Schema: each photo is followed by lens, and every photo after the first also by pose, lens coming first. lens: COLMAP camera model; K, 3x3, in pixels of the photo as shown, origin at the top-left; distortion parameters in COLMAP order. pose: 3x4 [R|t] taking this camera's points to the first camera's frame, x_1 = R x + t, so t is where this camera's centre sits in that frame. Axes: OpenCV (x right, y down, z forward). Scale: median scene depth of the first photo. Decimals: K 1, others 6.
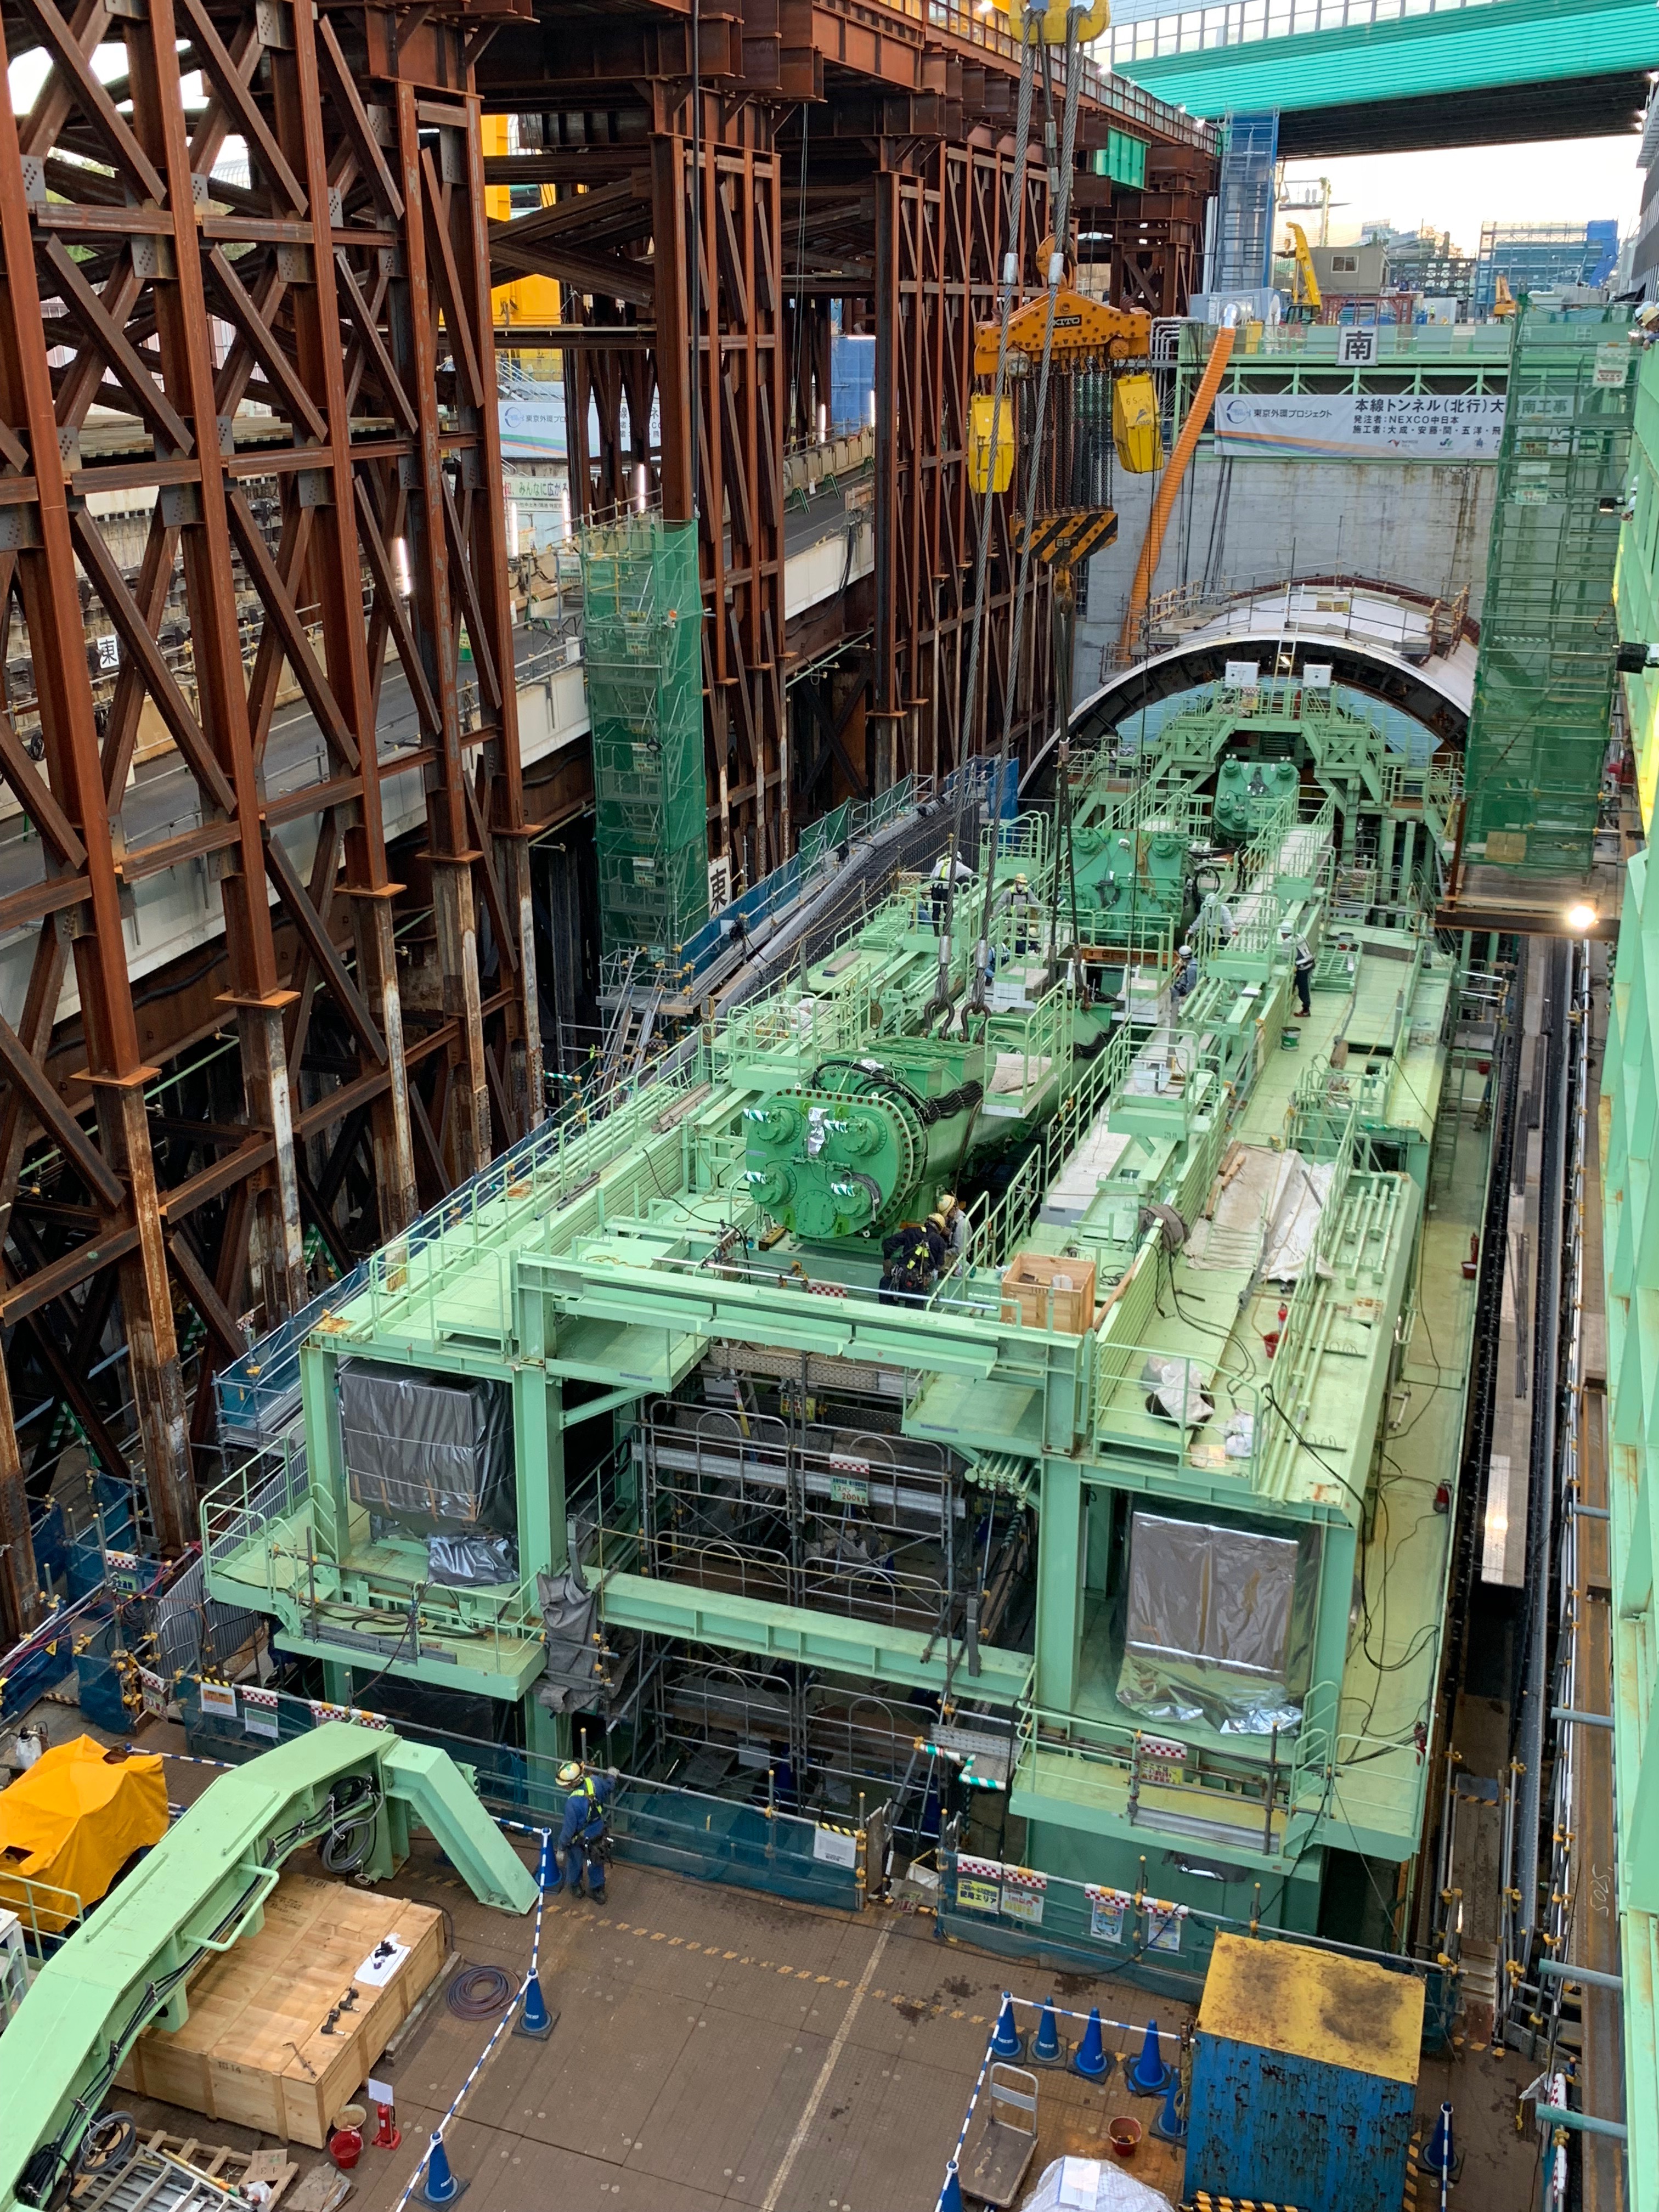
lens RADIAL K [[2027.4, 0, 835.5], [0, 2027.4, 1110.6], [0, 0, 1]] dist [-0.015264, 0.000000]
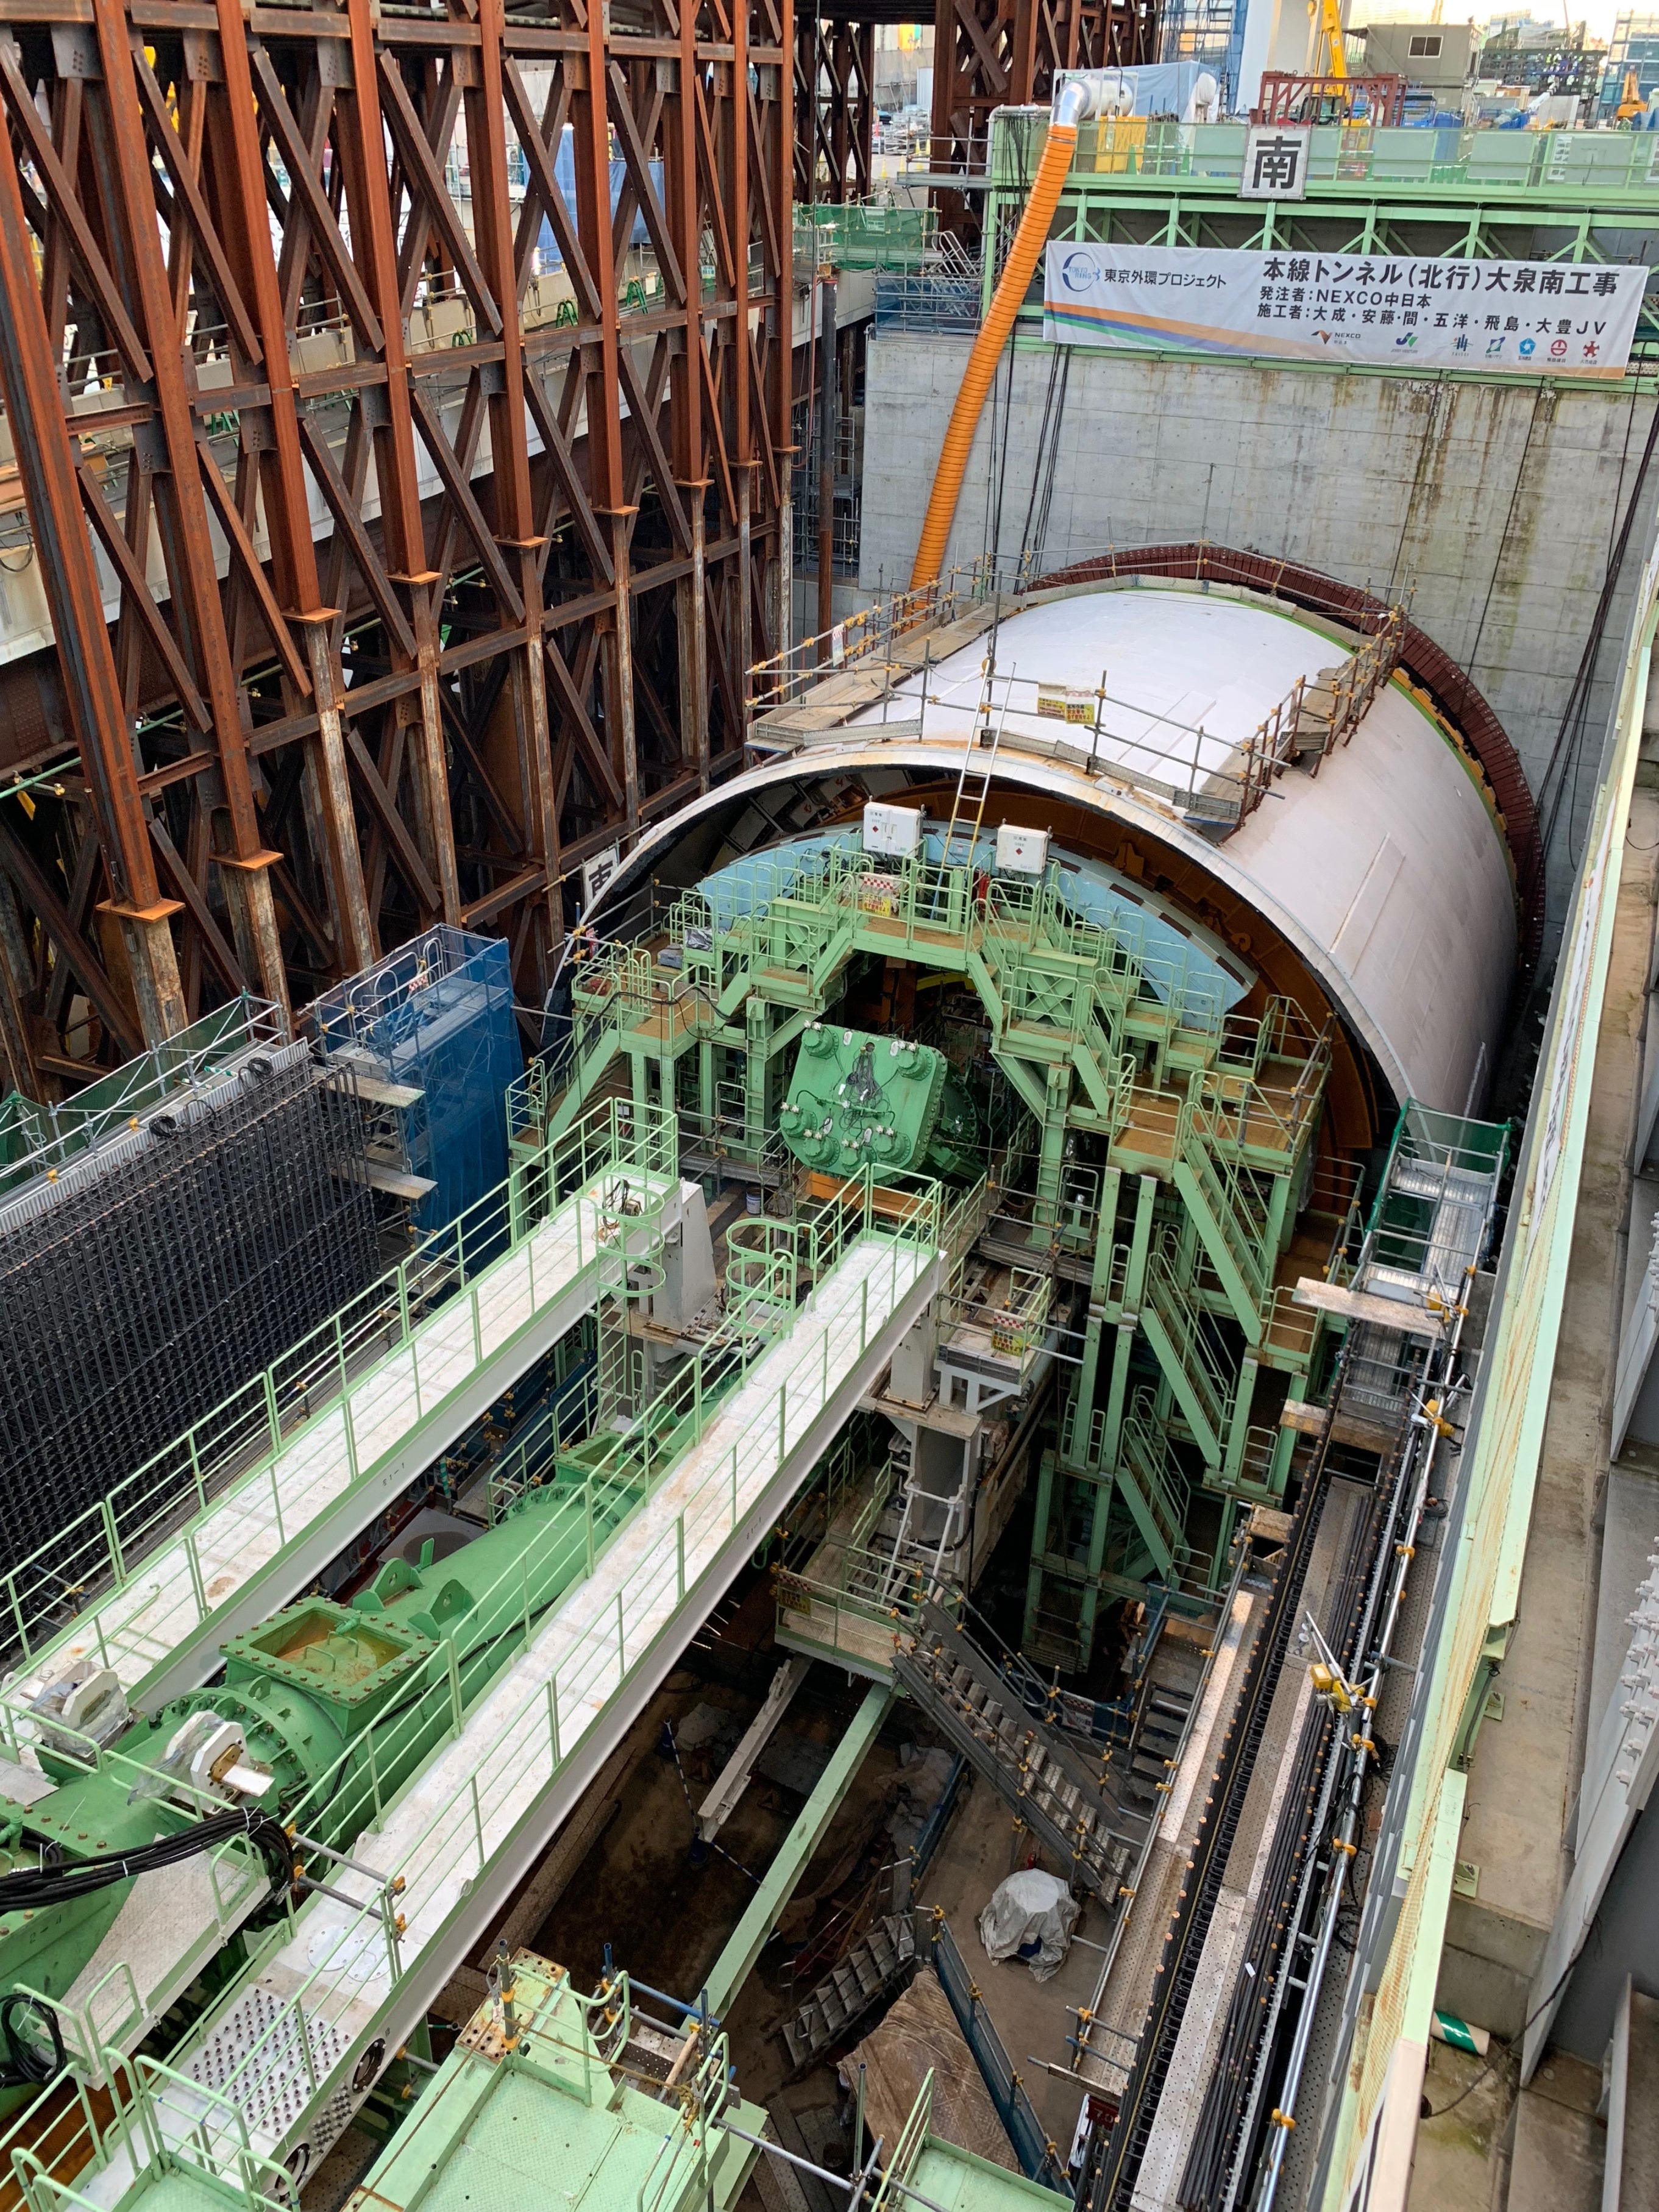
lens RADIAL K [[1670.4, 0, 820.6], [0, 1670.4, 1096.3], [0, 0, 1]] dist [0.006974, -0.009561]
pose [[0.994103, 0.072500, -0.080643, 0.184402], [-0.058563, 0.984813, 0.163446, -0.178890], [0.091268, -0.157759, 0.983251, 0.455472]]
